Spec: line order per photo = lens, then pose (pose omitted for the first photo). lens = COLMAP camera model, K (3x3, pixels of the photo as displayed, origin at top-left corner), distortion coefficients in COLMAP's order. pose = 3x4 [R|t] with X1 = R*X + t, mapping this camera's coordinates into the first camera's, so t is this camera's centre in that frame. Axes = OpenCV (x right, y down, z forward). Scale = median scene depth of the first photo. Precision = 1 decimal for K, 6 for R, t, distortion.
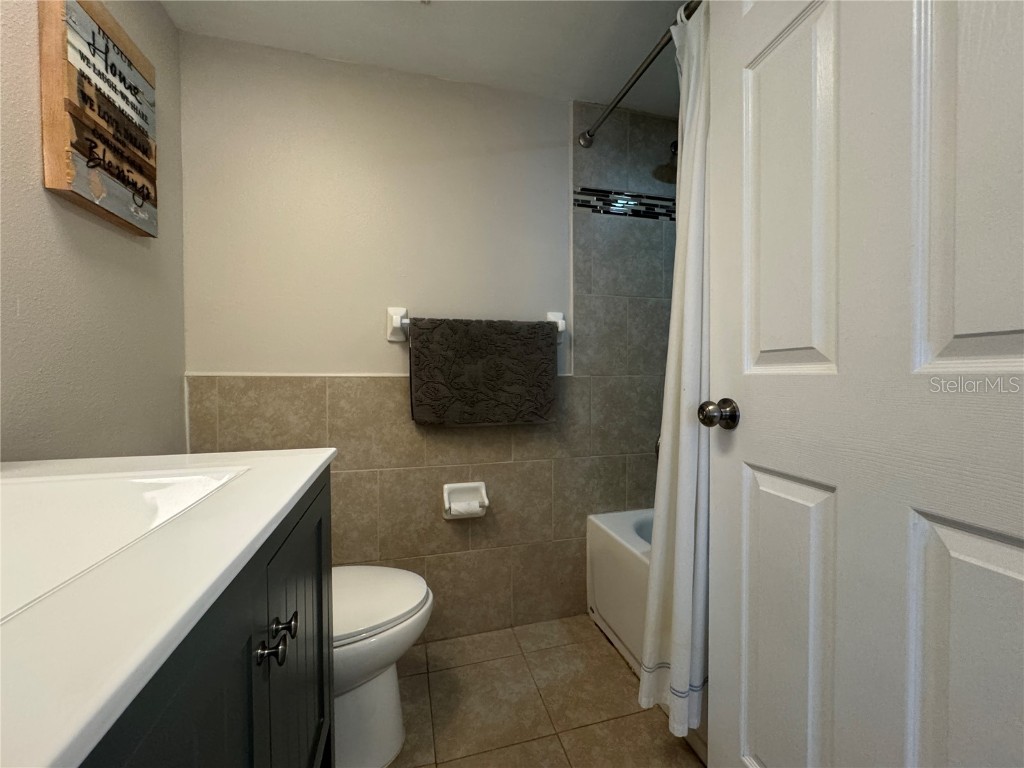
lens RADIAL K [[409.5, 0, 513.8], [0, 409.5, 383.2], [0, 0, 1]] dist [-0.002238, -0.000331]
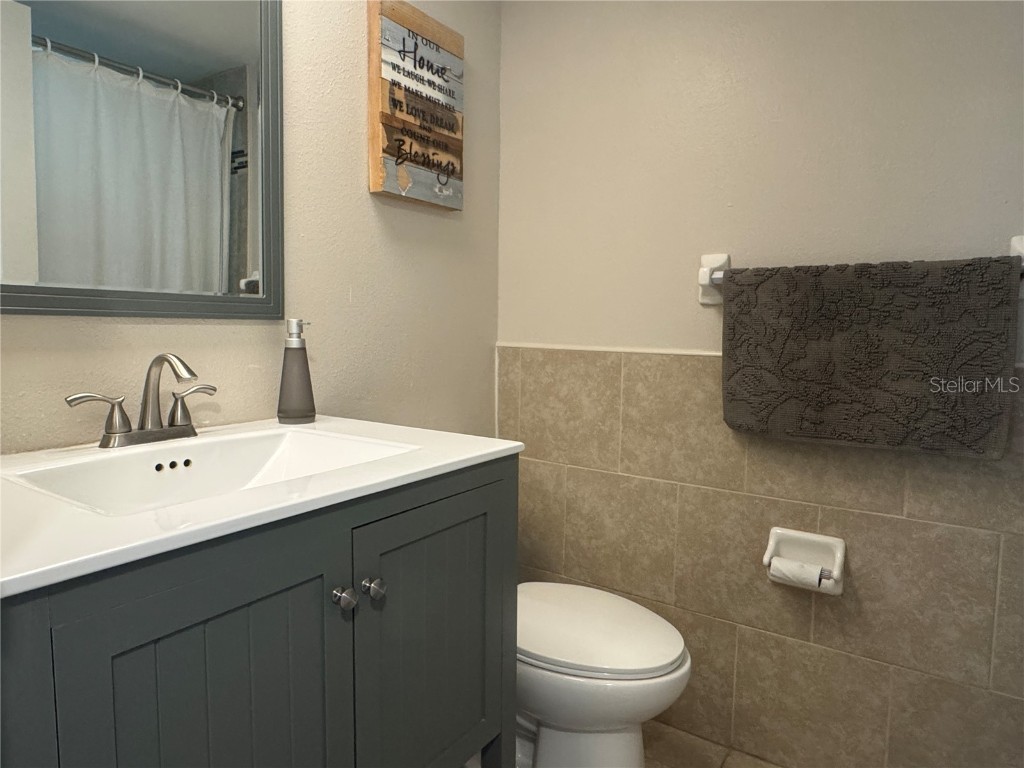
lens RADIAL K [[646.6, 0, 510.1], [0, 646.6, 380.9], [0, 0, 1]] dist [-0.004535, 0.004916]
pose [[0.645952, 0.074693, -0.759715, 0.337871], [-0.032032, 0.996977, 0.070785, -0.041033], [0.762705, -0.021388, 0.646392, 0.040434]]
